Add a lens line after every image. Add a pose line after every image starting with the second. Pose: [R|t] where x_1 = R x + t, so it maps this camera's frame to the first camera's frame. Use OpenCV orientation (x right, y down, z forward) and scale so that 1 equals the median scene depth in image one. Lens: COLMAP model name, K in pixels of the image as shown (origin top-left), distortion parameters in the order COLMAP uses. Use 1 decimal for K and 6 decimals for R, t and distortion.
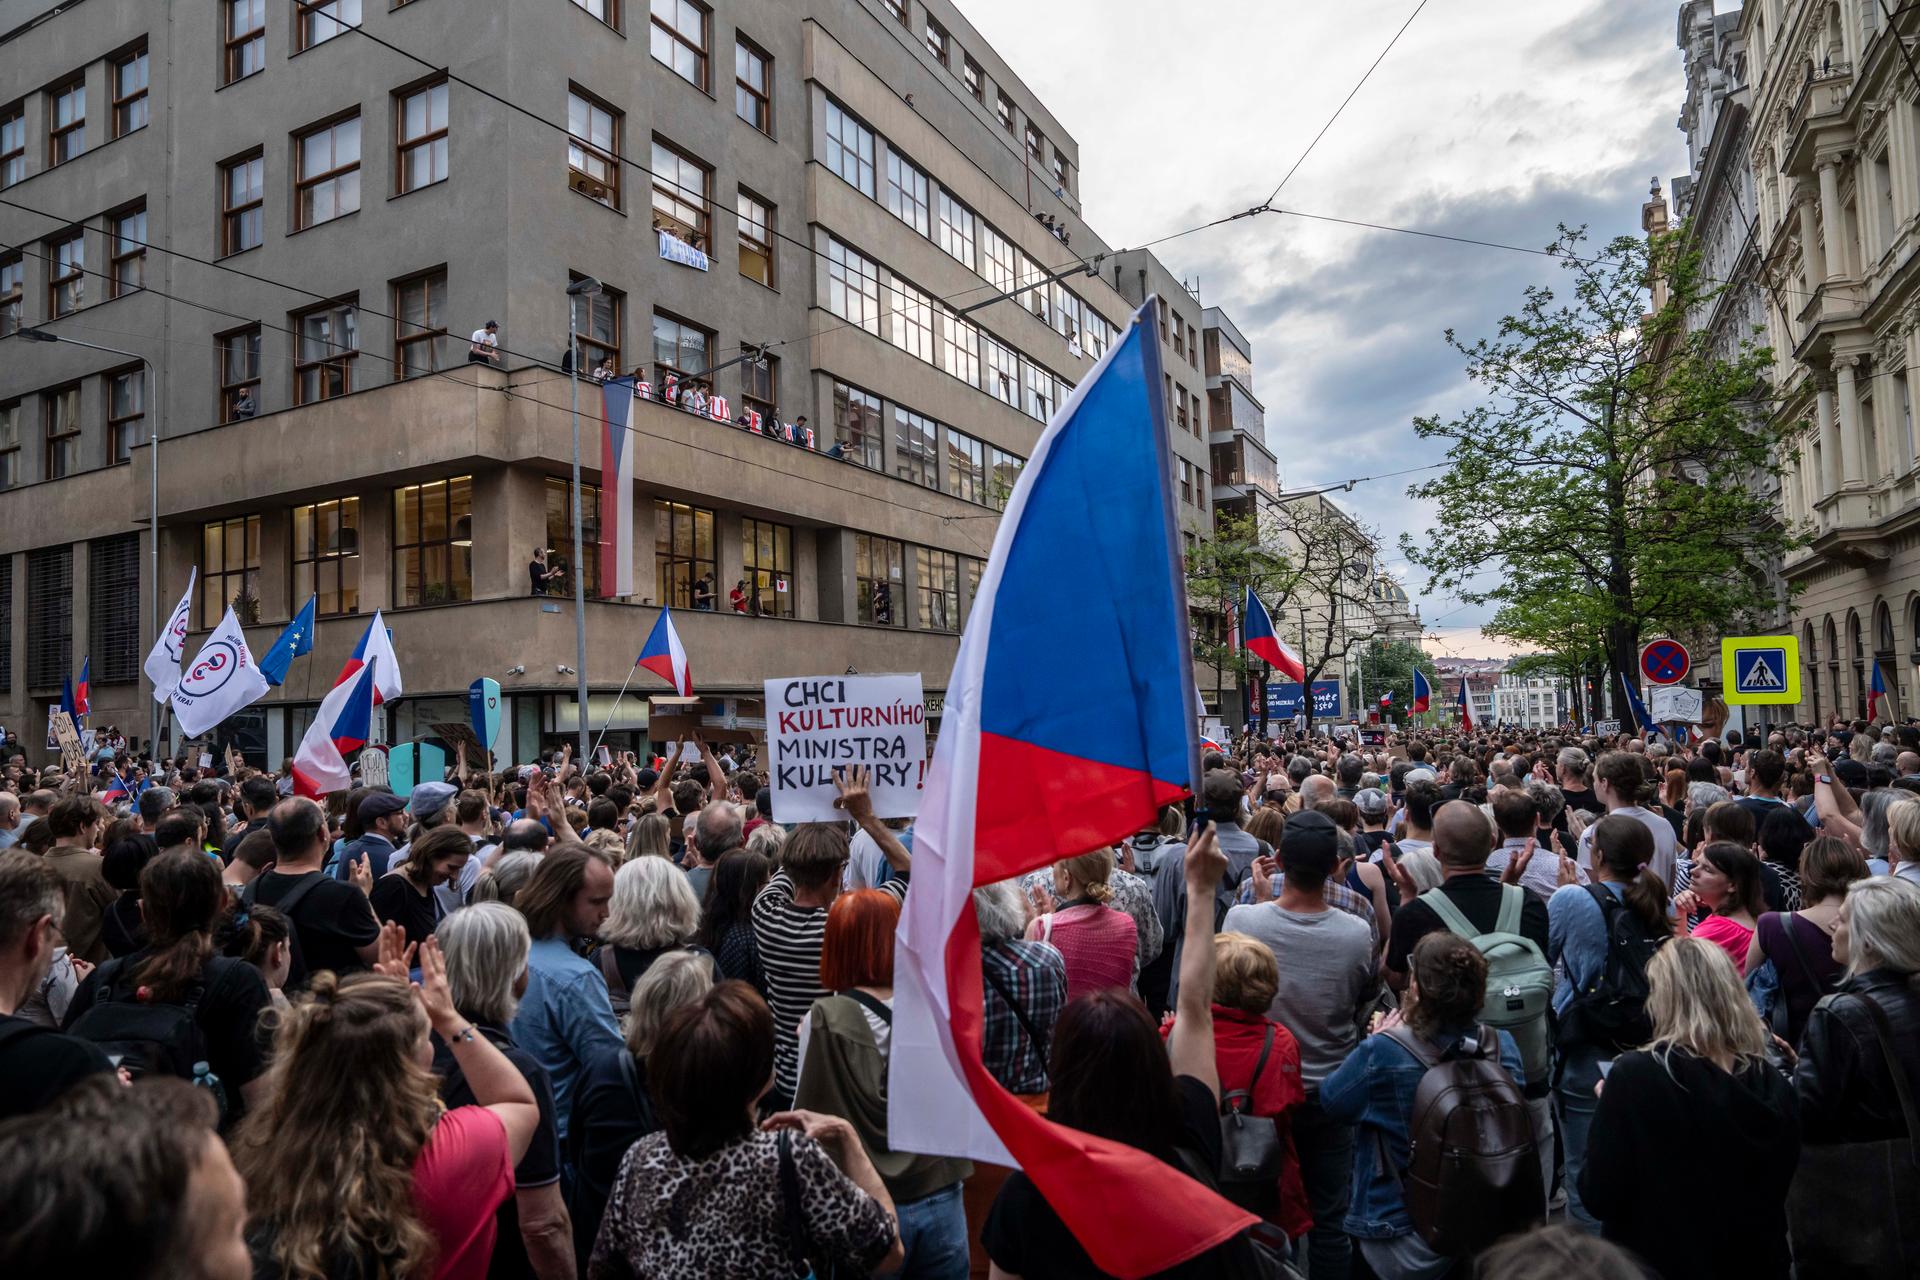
lens RADIAL K [[1262.5, 0, 999.5], [0, 1262.5, 639.8], [0, 0, 1]] dist [-0.103726, 0.075942]
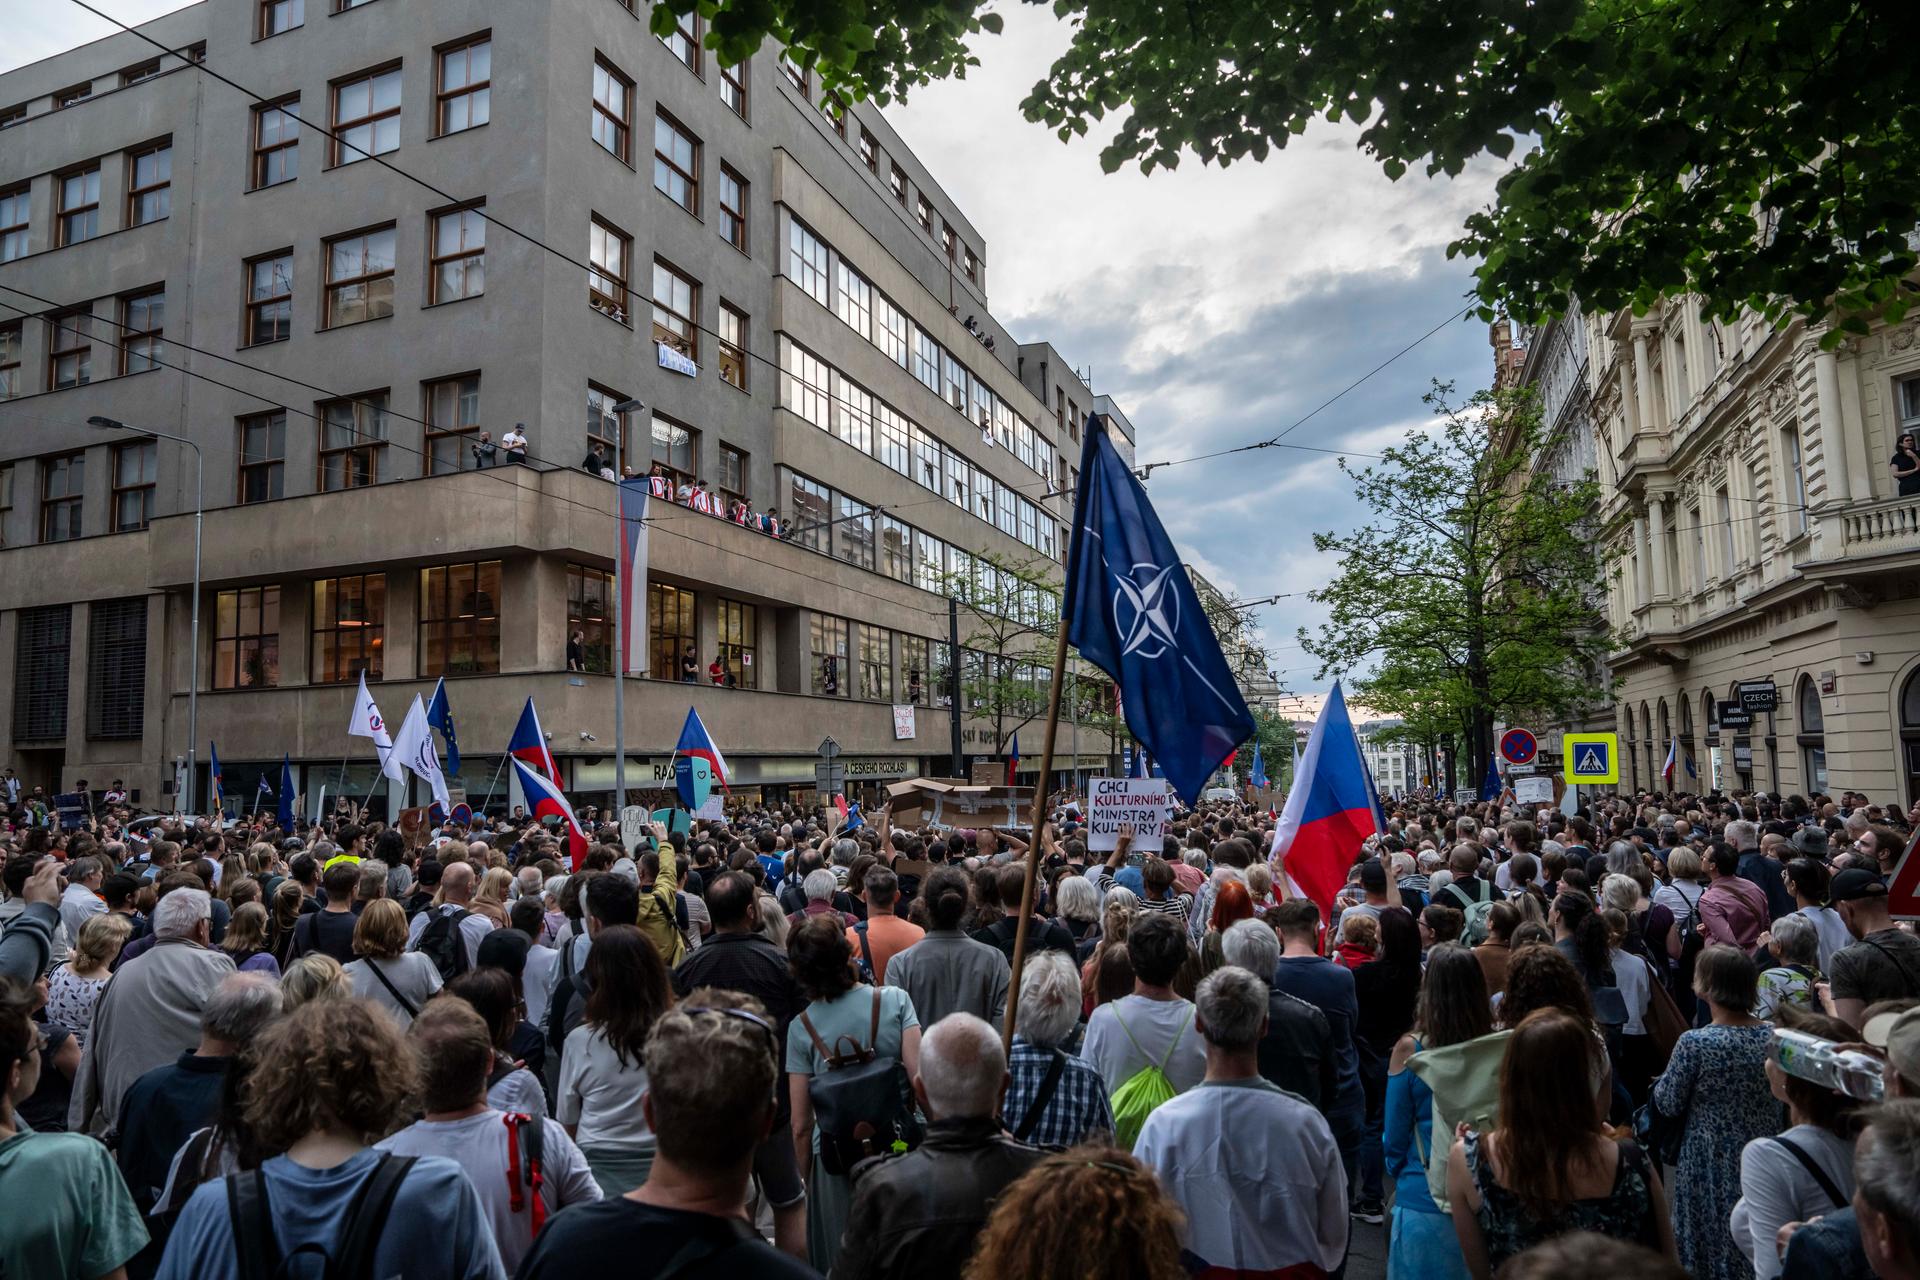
lens RADIAL K [[1318.1, 0, 967.4], [0, 1318.1, 630.5], [0, 0, 1]] dist [-0.110679, 0.089673]
pose [[0.994234, 0.022261, 0.104895, -0.113467], [-0.017327, 0.998710, -0.047721, -0.018333], [-0.105822, 0.045628, 0.993338, -0.183121]]
